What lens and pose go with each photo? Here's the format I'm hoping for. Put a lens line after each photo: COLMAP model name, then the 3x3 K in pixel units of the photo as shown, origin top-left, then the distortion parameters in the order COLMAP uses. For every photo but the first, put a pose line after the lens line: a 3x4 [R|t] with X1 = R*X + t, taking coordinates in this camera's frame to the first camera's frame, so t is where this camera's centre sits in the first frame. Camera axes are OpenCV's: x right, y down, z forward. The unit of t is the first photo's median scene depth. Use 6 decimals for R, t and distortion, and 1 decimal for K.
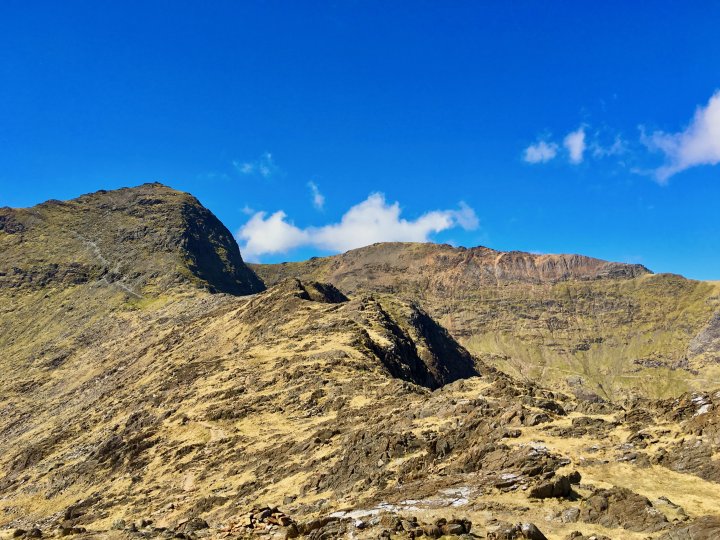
lens RADIAL K [[640.7, 0, 340.9], [0, 640.7, 275.4], [0, 0, 1]] dist [0.080453, -0.111855]
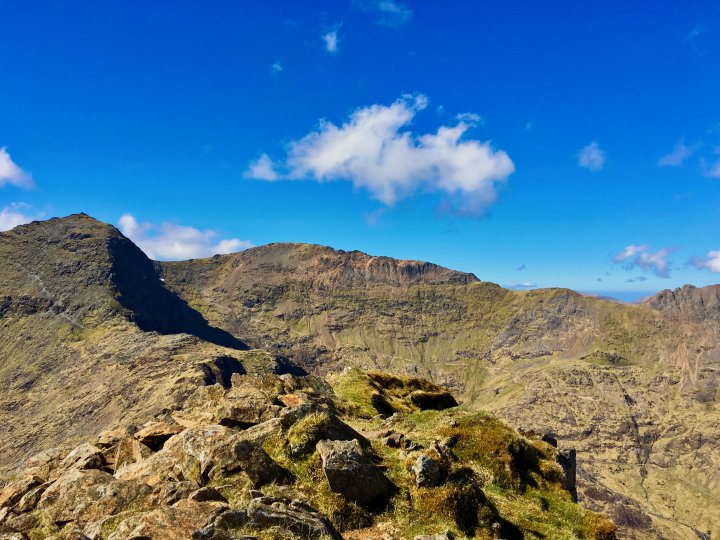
lens RADIAL K [[640.7, 0, 356.5], [0, 640.7, 292.7], [0, 0, 1]] dist [0.080453, -0.111855]
pose [[0.985521, 0.007597, 0.169383, 0.014306], [-0.027506, 0.992926, 0.115506, -0.138235], [-0.167307, -0.118493, 0.978758, -0.266819]]
